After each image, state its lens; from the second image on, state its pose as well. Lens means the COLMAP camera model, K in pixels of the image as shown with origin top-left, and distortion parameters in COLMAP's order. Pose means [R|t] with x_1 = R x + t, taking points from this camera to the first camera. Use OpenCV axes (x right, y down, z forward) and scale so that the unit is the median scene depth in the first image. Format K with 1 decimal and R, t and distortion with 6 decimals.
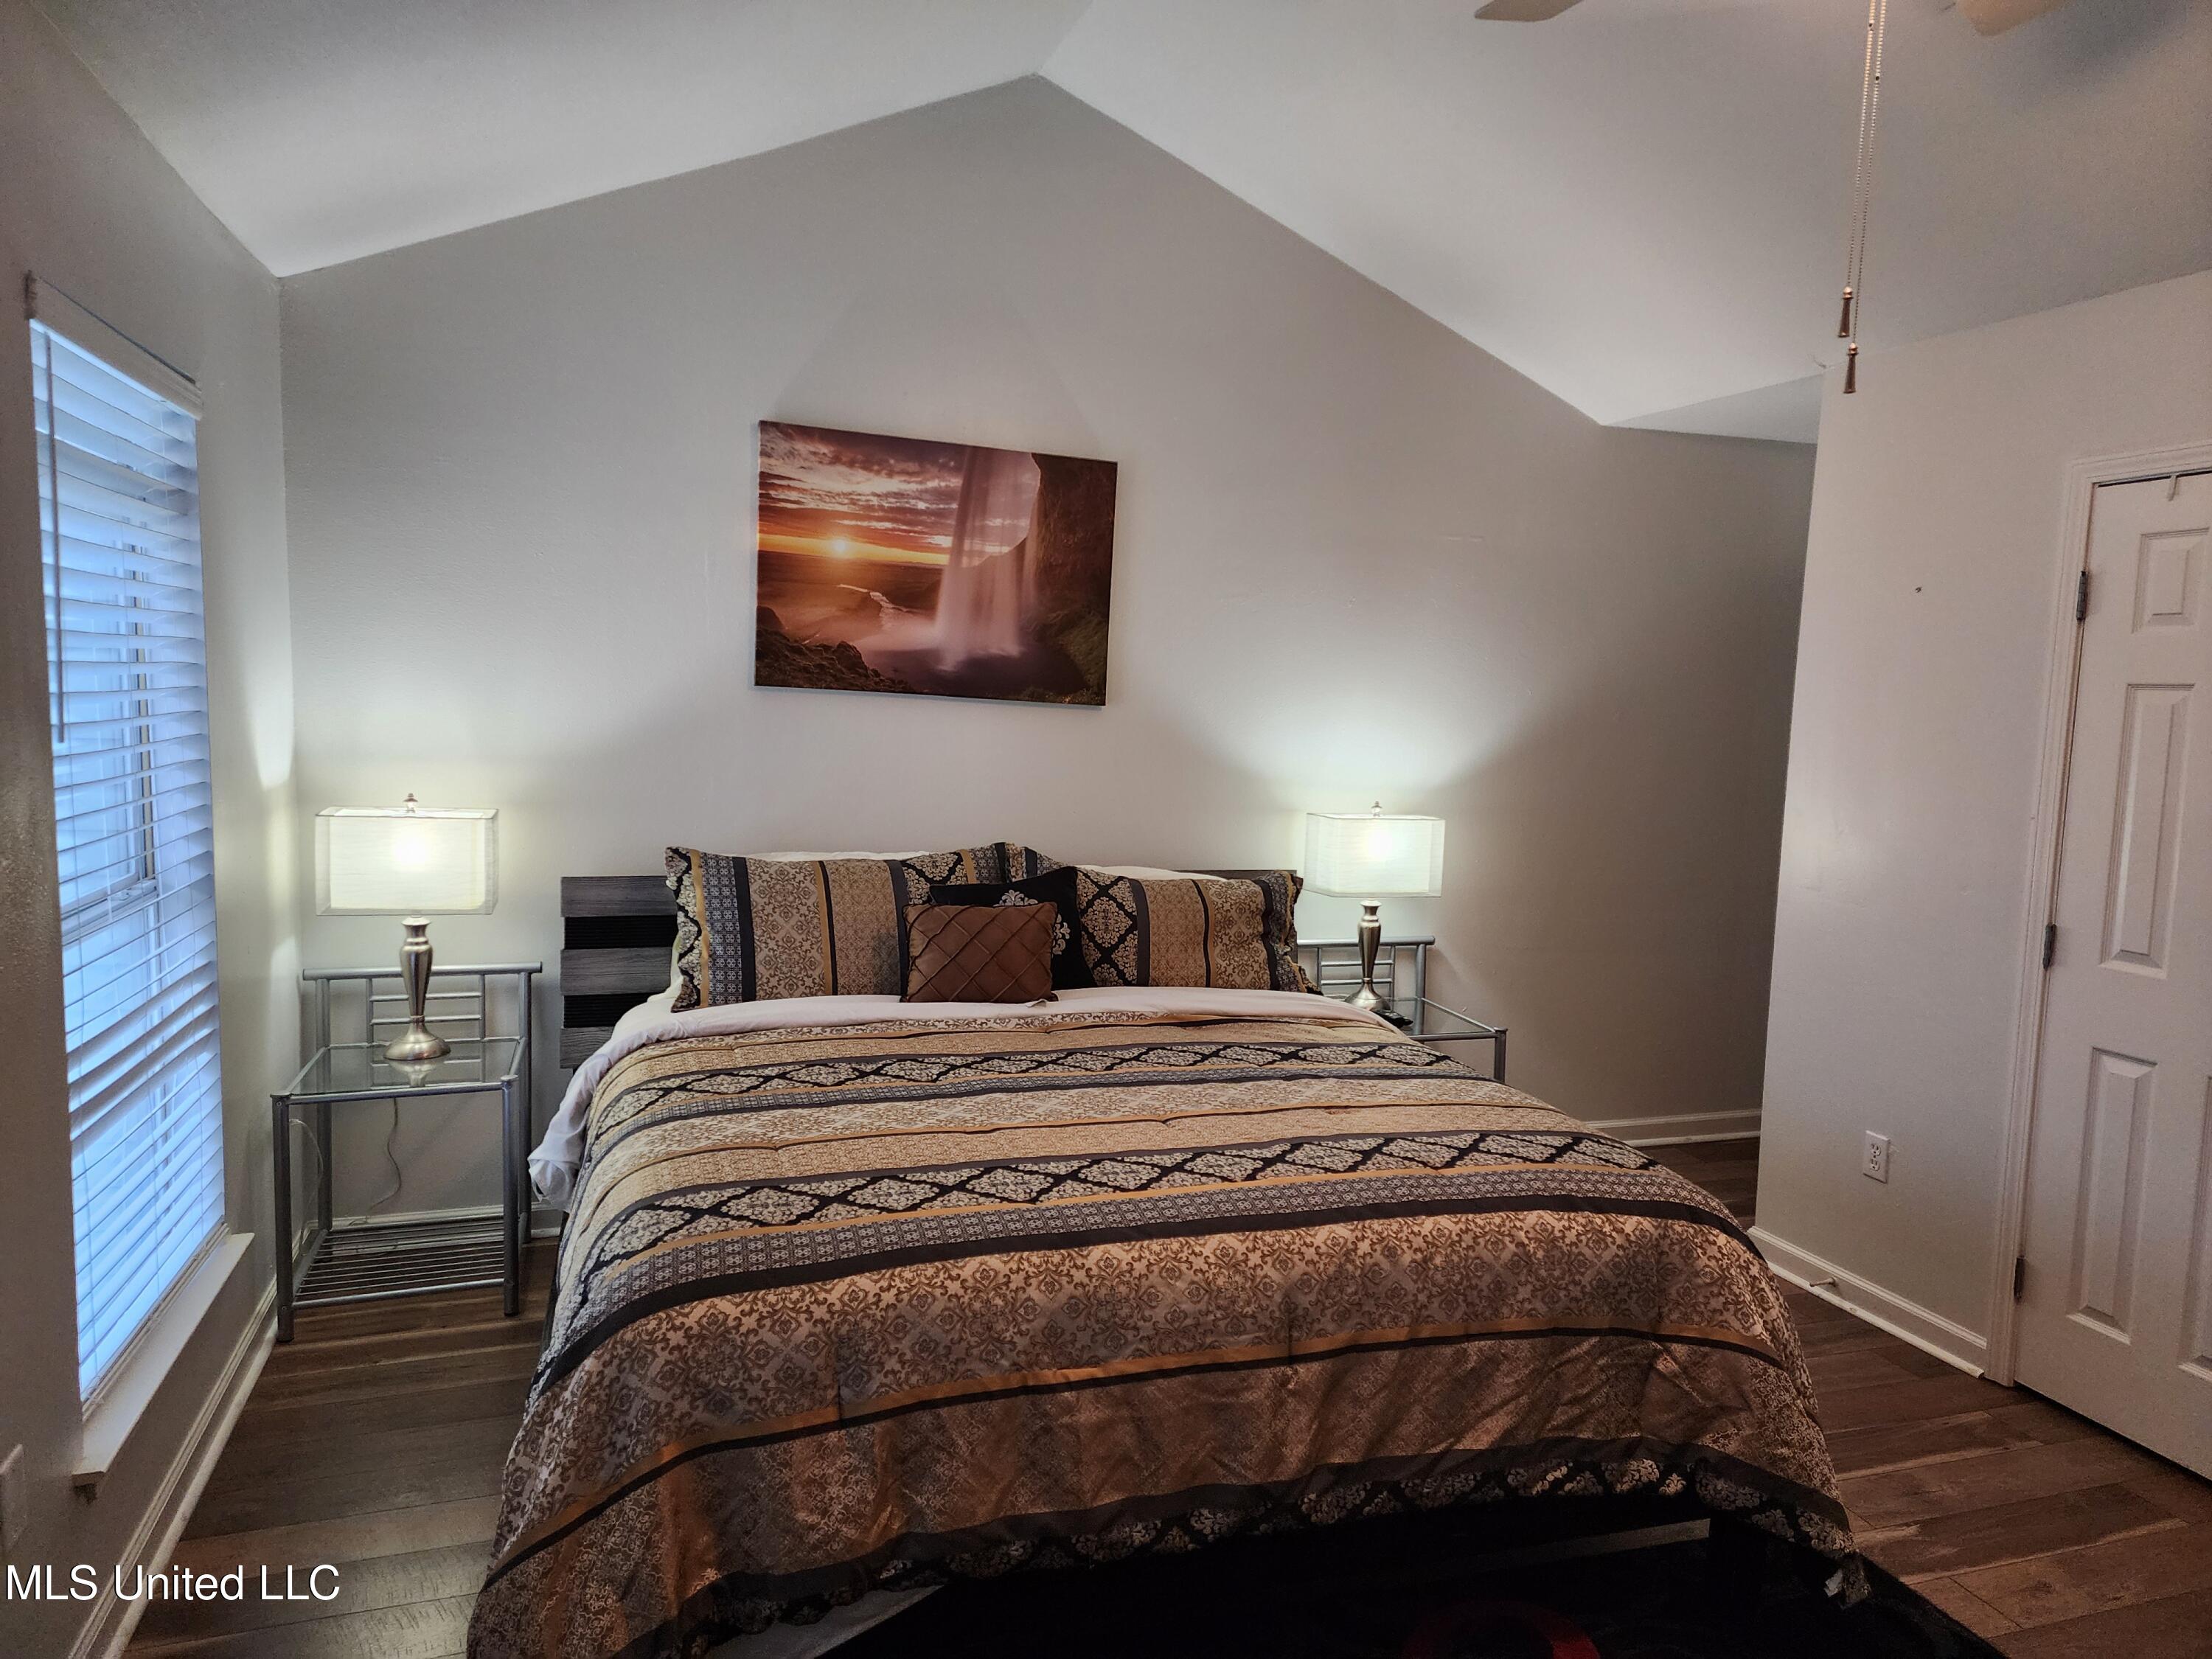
lens RADIAL K [[1425.3, 0, 1106.0], [0, 1425.3, 829.5], [0, 0, 1]] dist [0.110439, -0.118302]
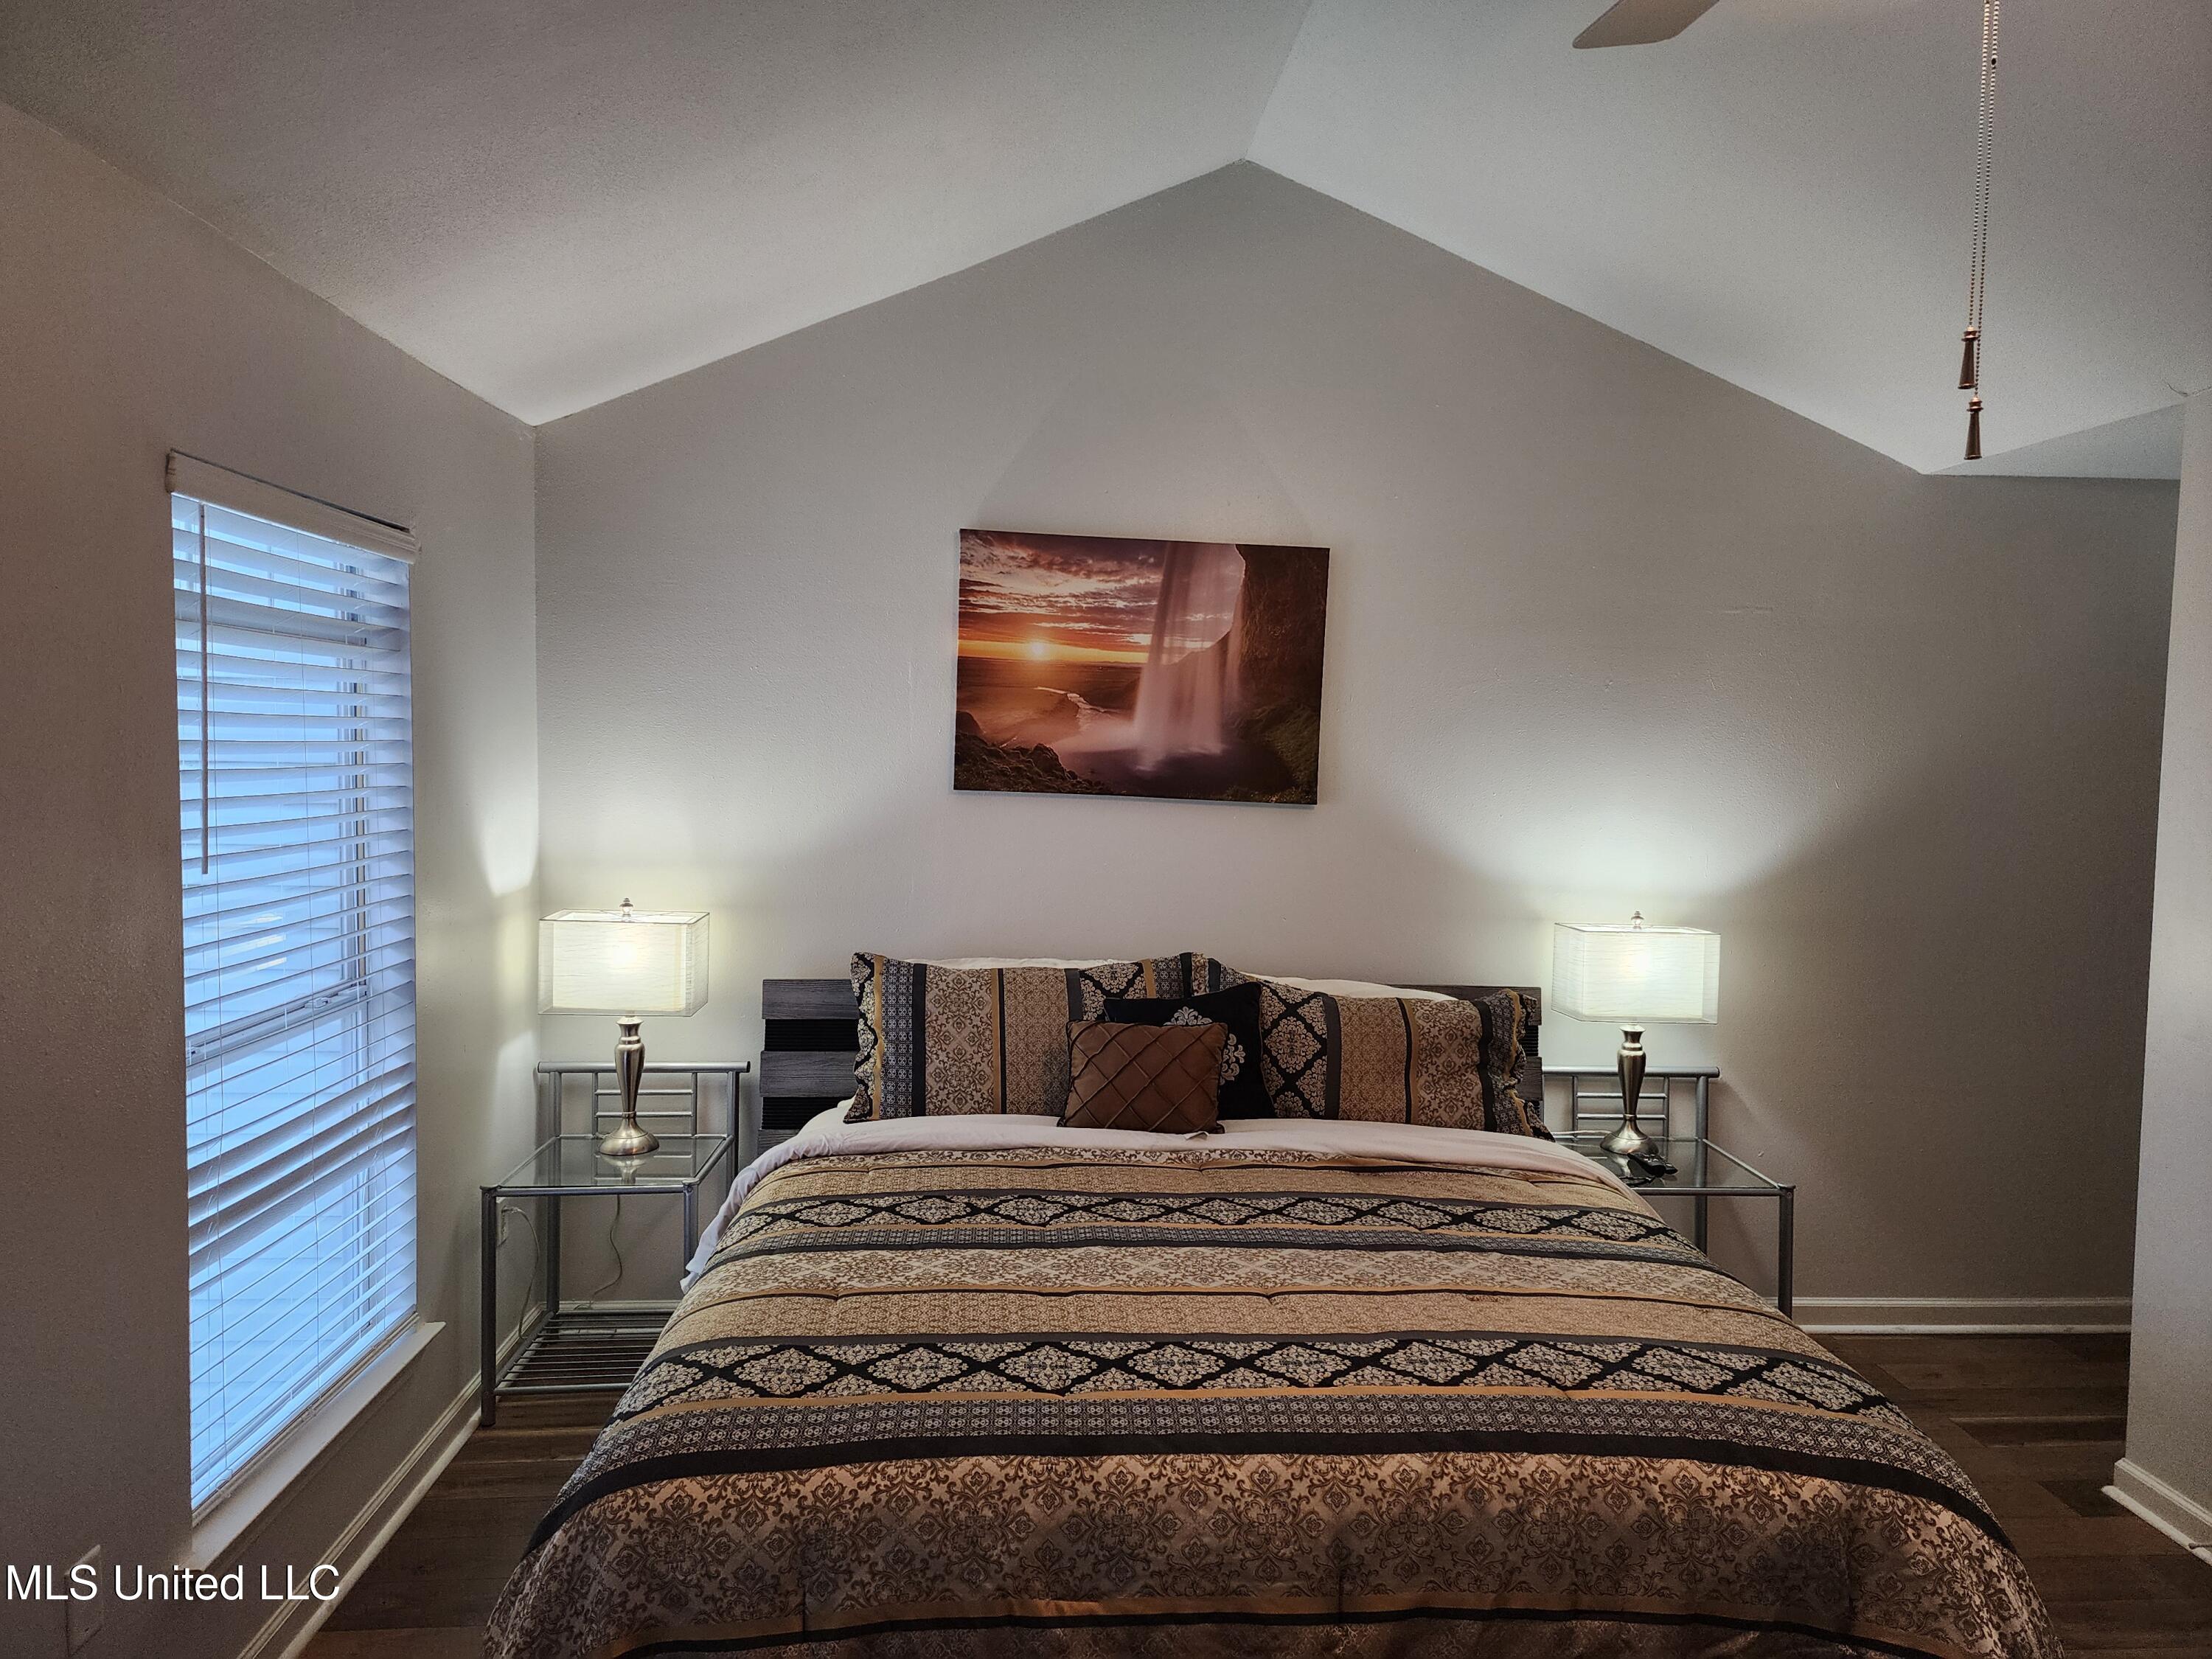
lens RADIAL K [[1441.6, 0, 1119.3], [0, 1441.6, 810.3], [0, 0, 1]] dist [0.098144, -0.077557]
pose [[0.968039, -0.002303, -0.250788, 0.134824], [-0.012806, 0.998200, -0.058597, -0.031813], [0.250472, 0.059935, 0.966267, 0.065261]]
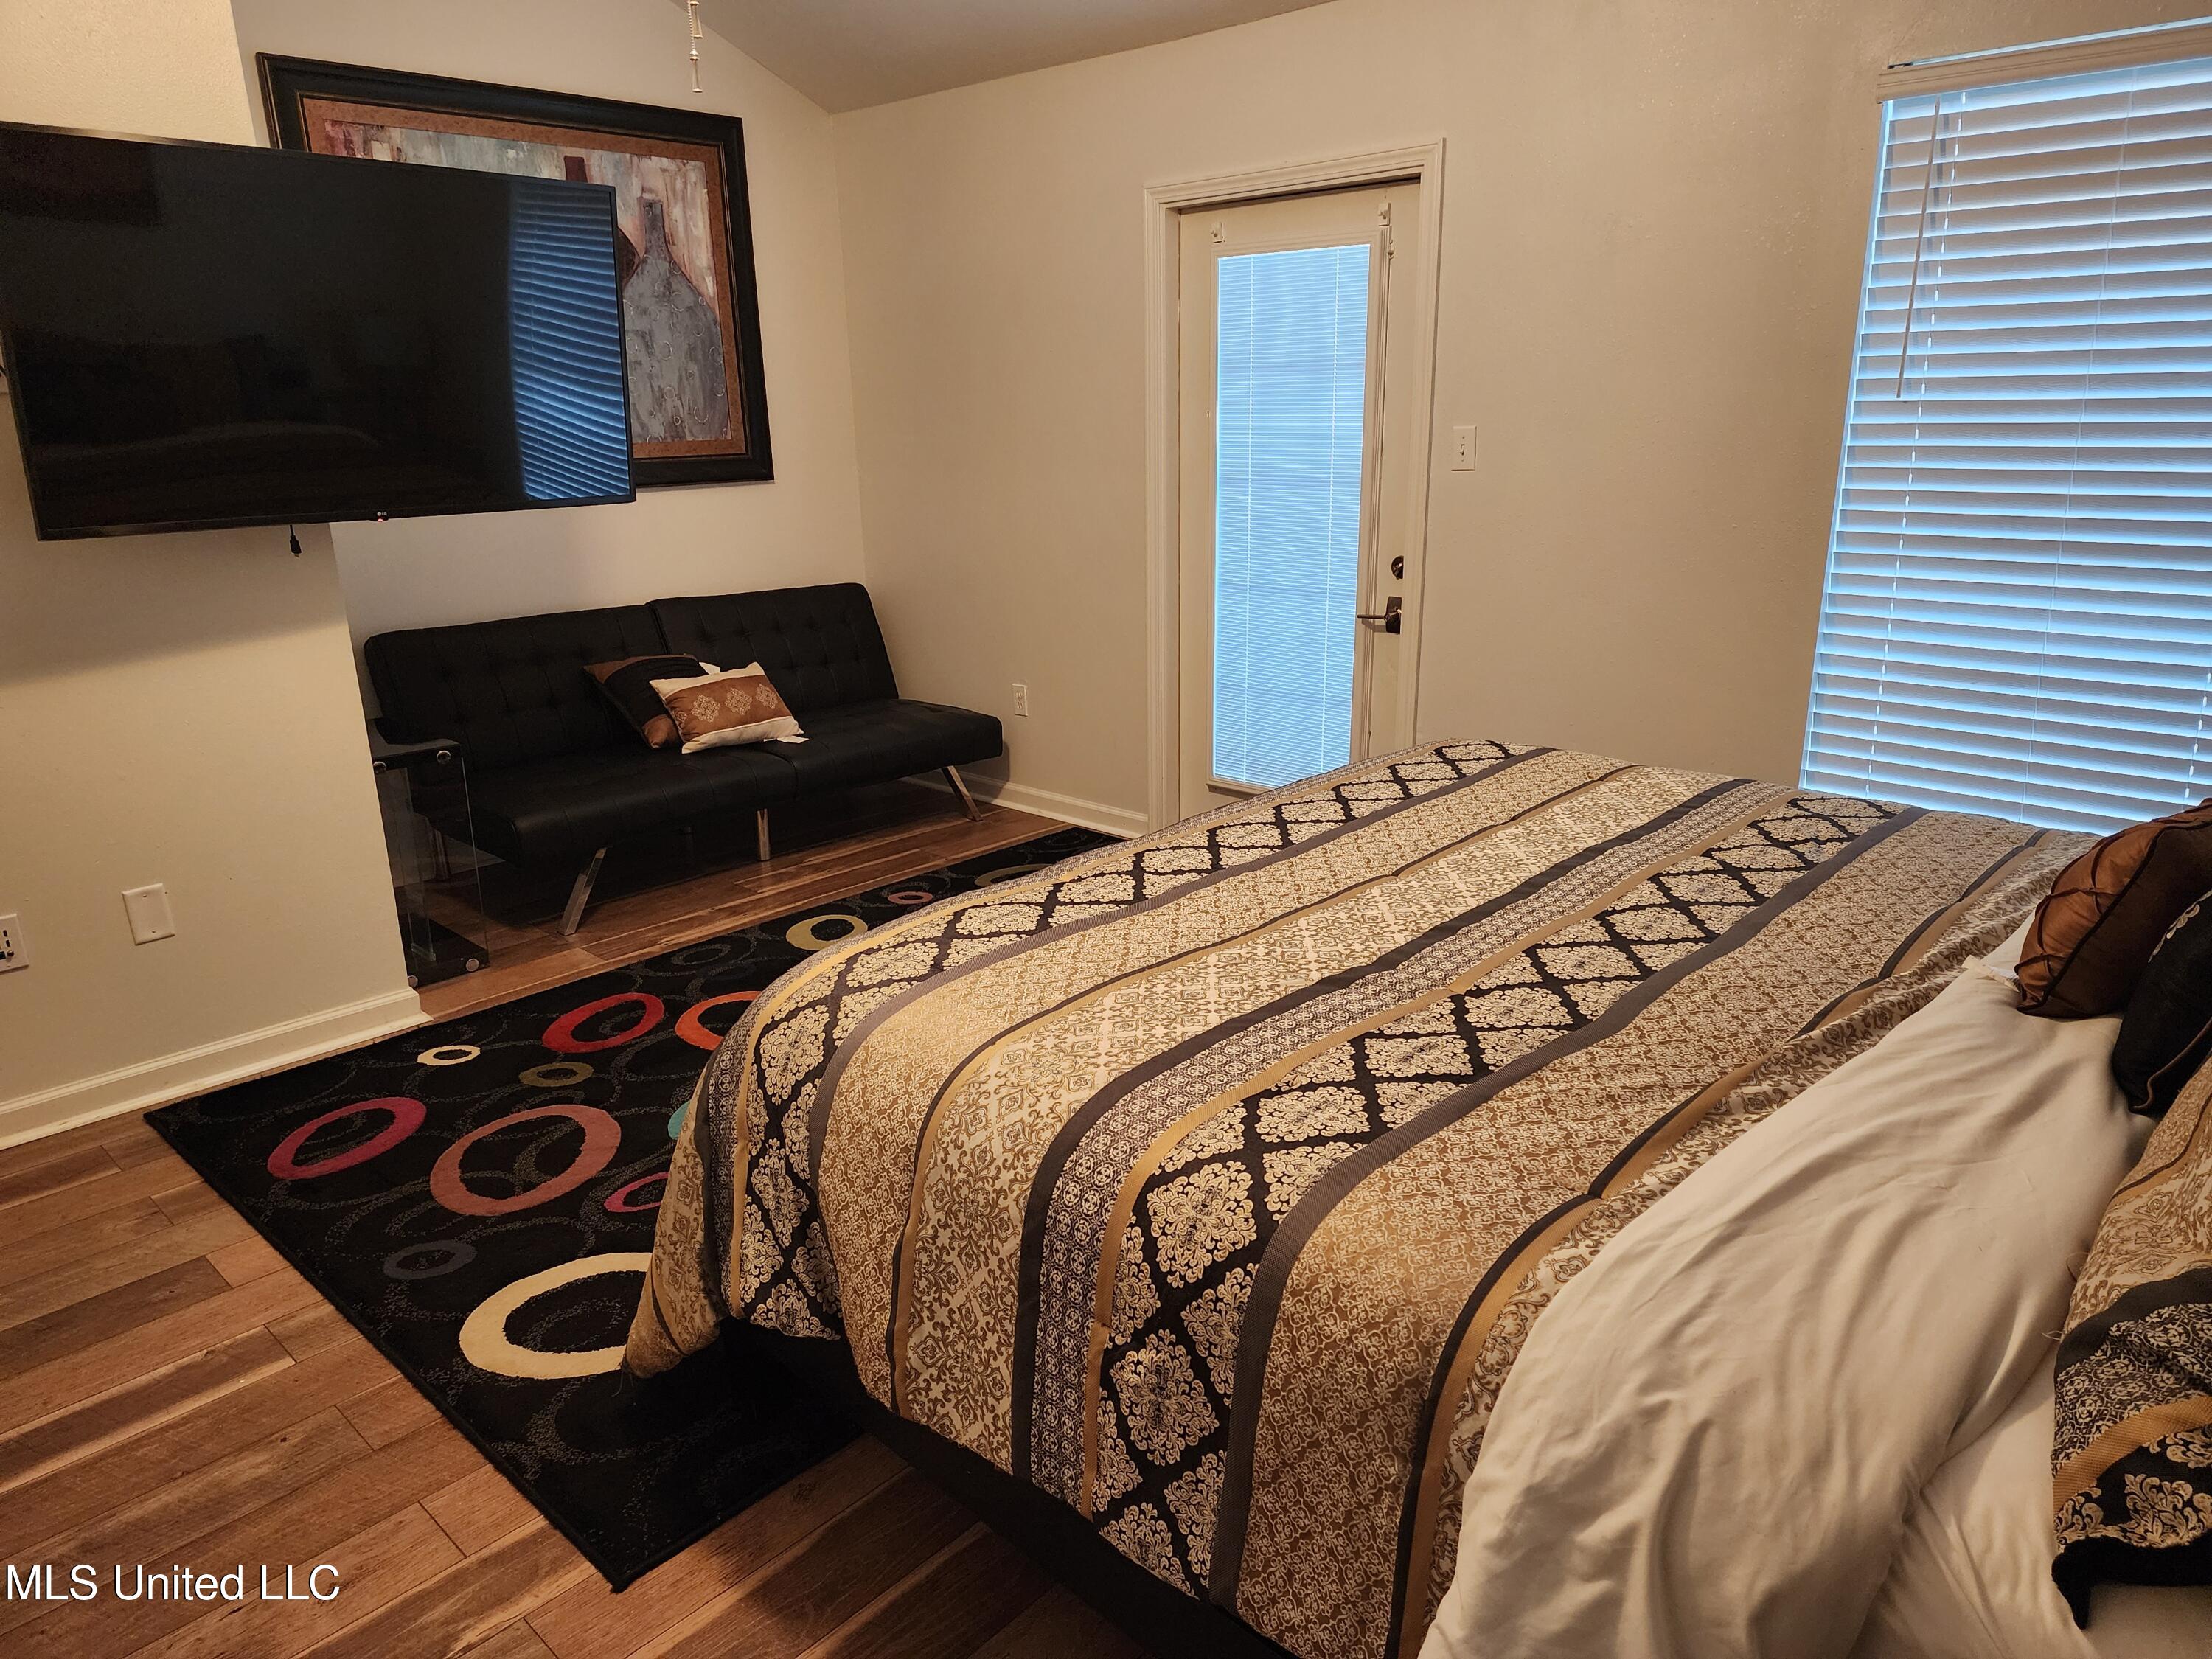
lens RADIAL K [[1441.6, 0, 1119.3], [0, 1441.6, 810.3], [0, 0, 1]] dist [0.098144, -0.077557]
pose [[-0.873294, 0.121969, -0.471679, 0.438032], [-0.055935, 0.936652, 0.345765, -0.088107], [0.483972, 0.328338, -0.811151, 1.213495]]
